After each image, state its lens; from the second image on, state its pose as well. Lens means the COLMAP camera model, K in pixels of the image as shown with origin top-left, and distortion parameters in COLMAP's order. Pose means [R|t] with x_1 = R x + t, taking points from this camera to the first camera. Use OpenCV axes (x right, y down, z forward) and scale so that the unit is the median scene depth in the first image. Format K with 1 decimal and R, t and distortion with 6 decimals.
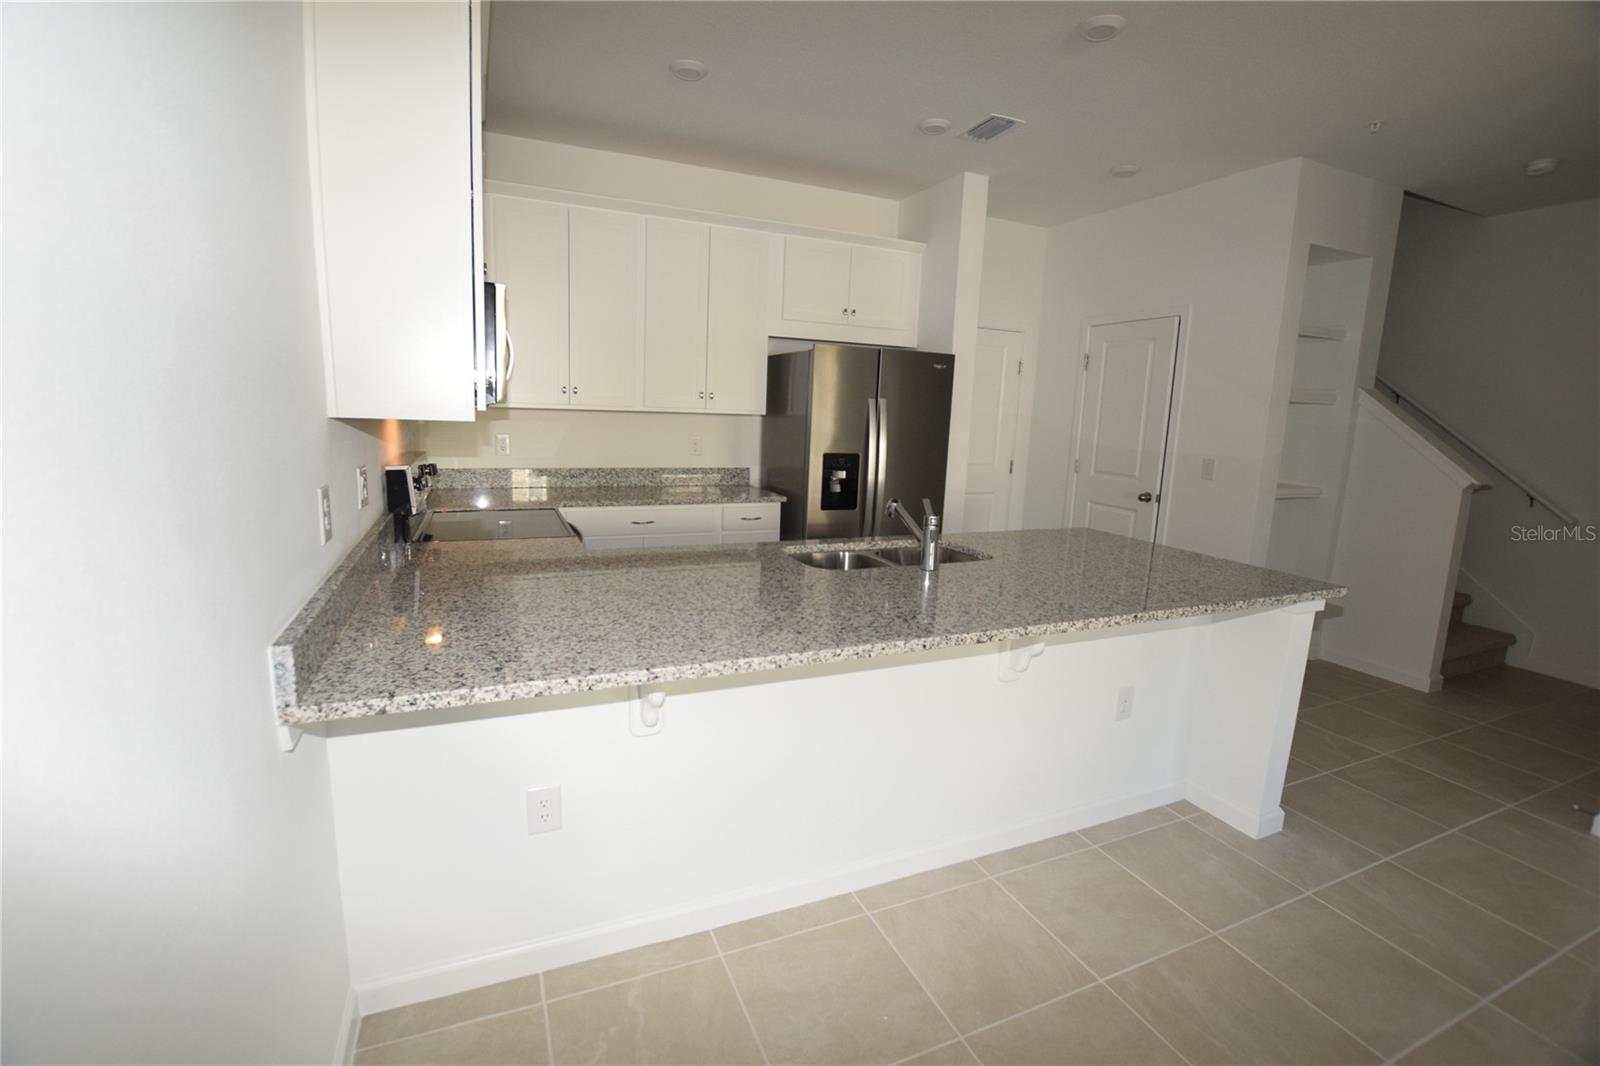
lens RADIAL K [[705.3, 0, 793.3], [0, 705.3, 526.1], [0, 0, 1]] dist [-0.040169, 0.007743]
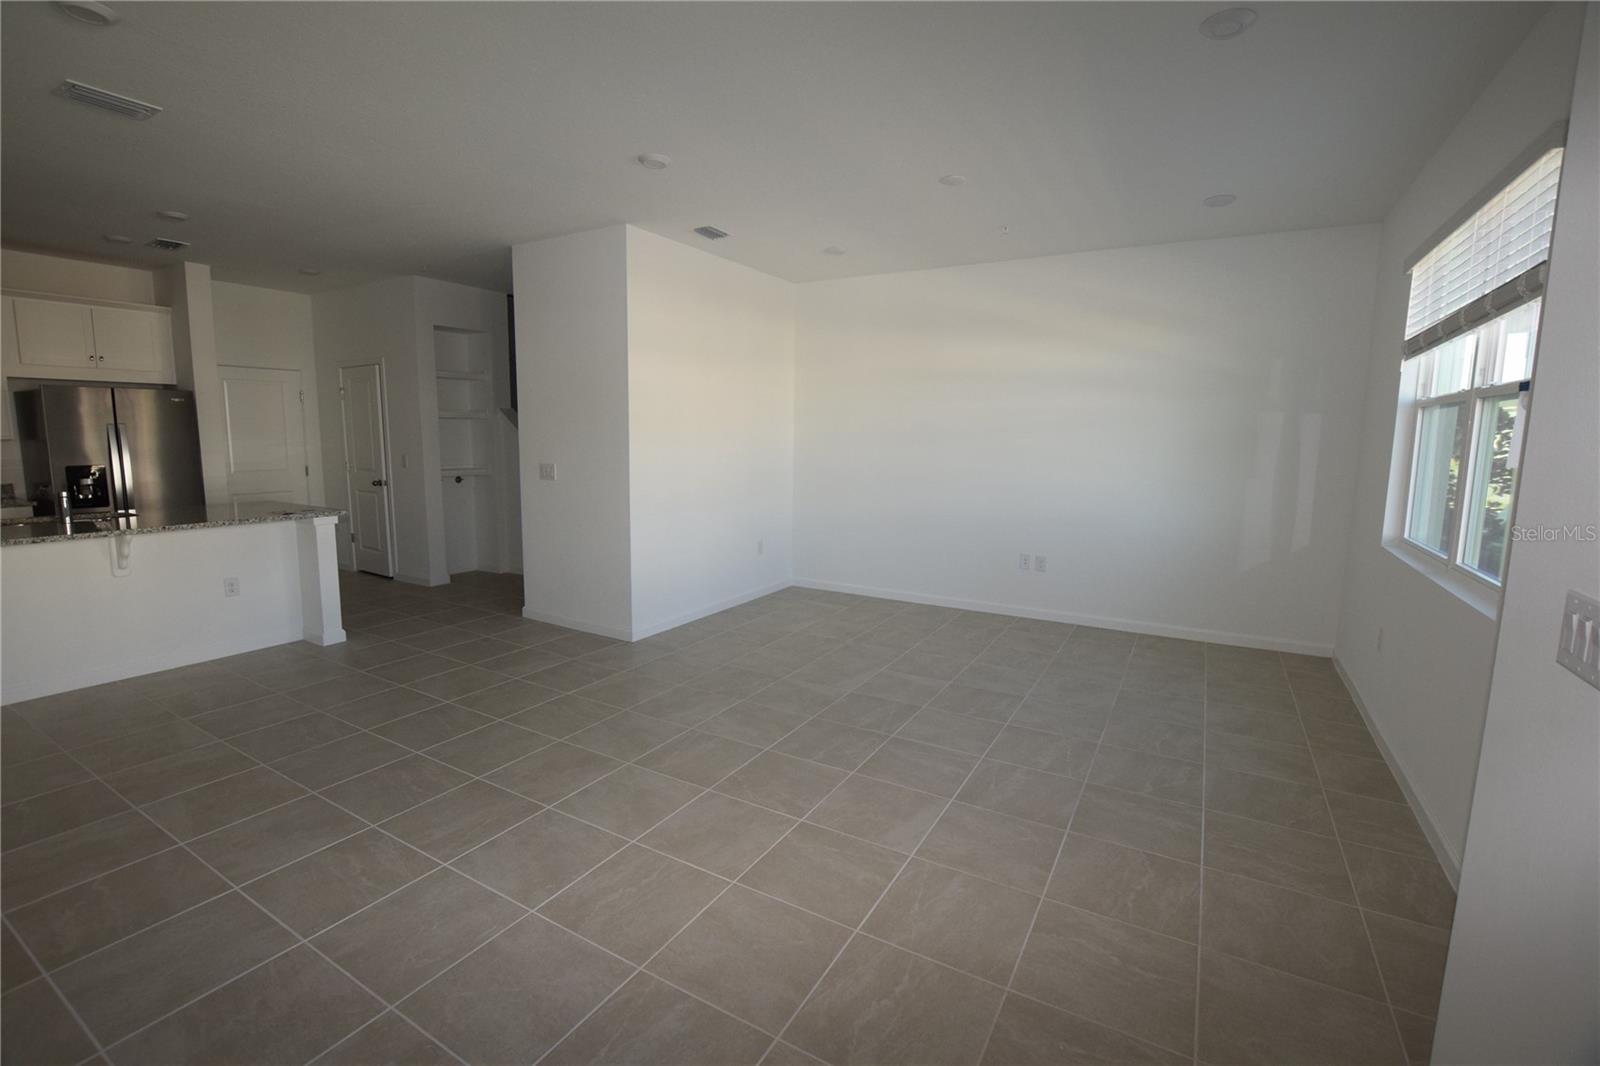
lens RADIAL K [[705.3, 0, 793.3], [0, 705.3, 526.1], [0, 0, 1]] dist [-0.040169, 0.007743]
pose [[0.808260, -0.103510, 0.579656, 0.377327], [0.117211, 0.993010, 0.013886, 0.146429], [-0.577041, 0.056719, 0.814743, -0.796019]]
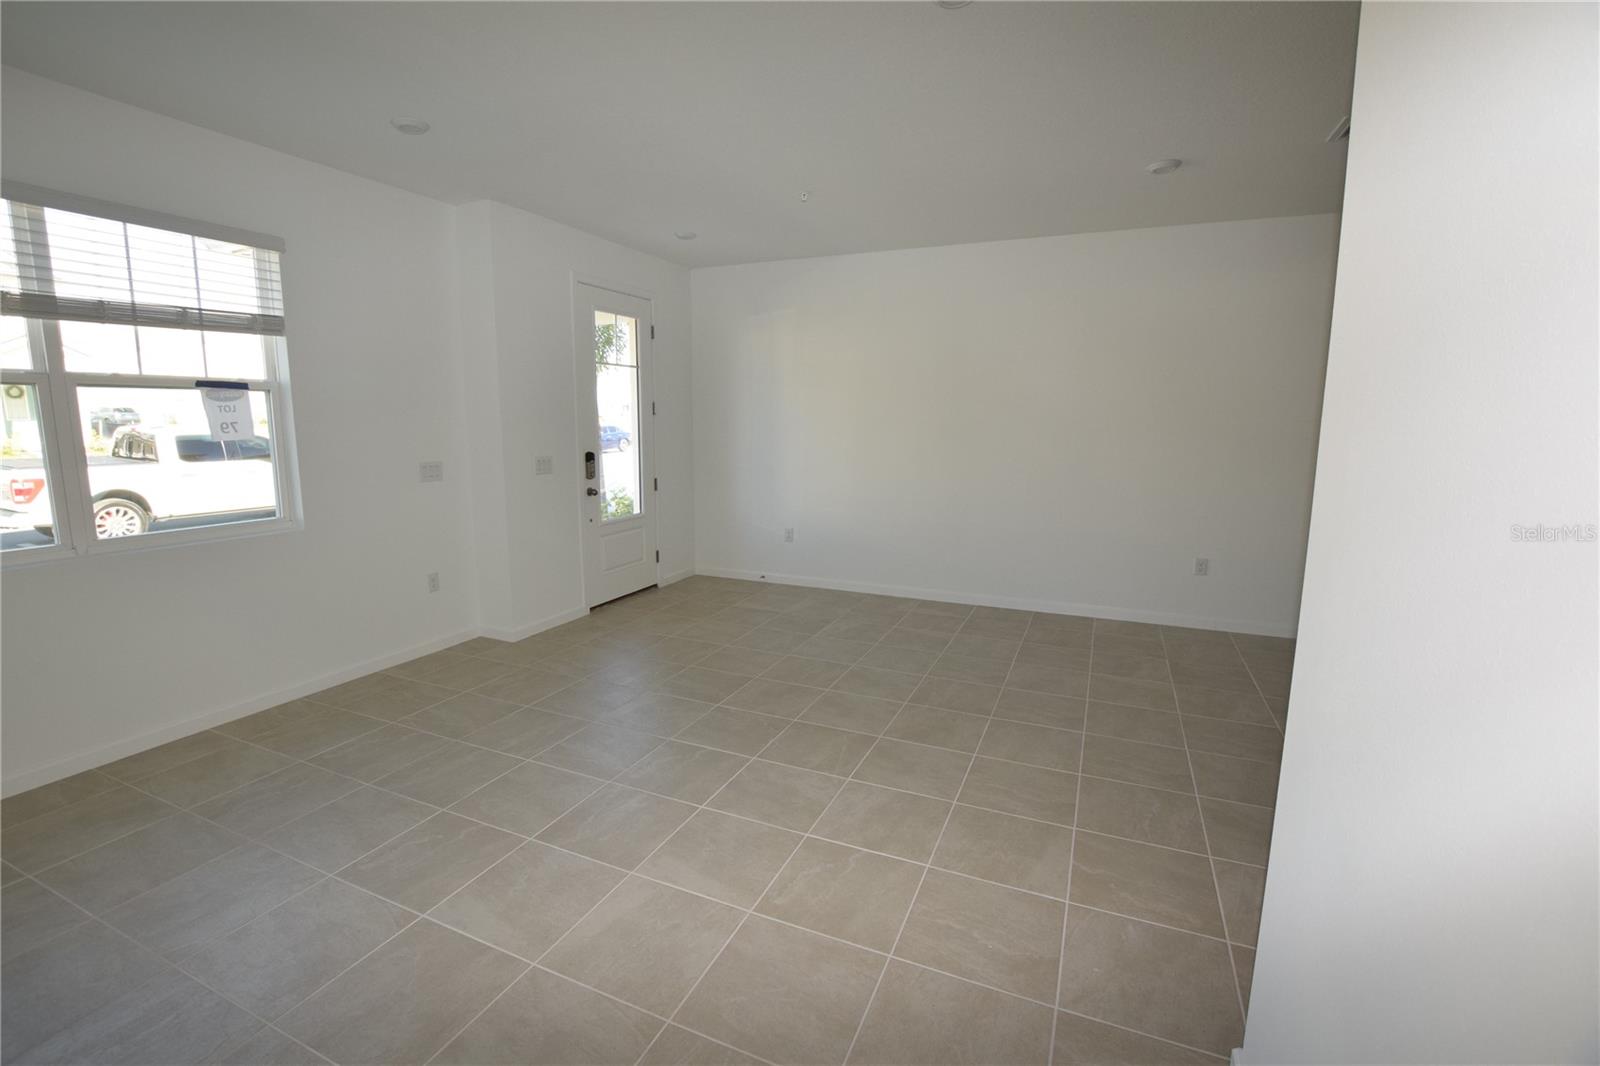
lens RADIAL K [[705.3, 0, 793.3], [0, 705.3, 526.1], [0, 0, 1]] dist [-0.040169, 0.007743]
pose [[-0.738393, 0.063971, -0.671330, 1.247183], [-0.143102, 0.957956, 0.248680, -0.029464], [0.659013, 0.279693, -0.698194, 0.367678]]
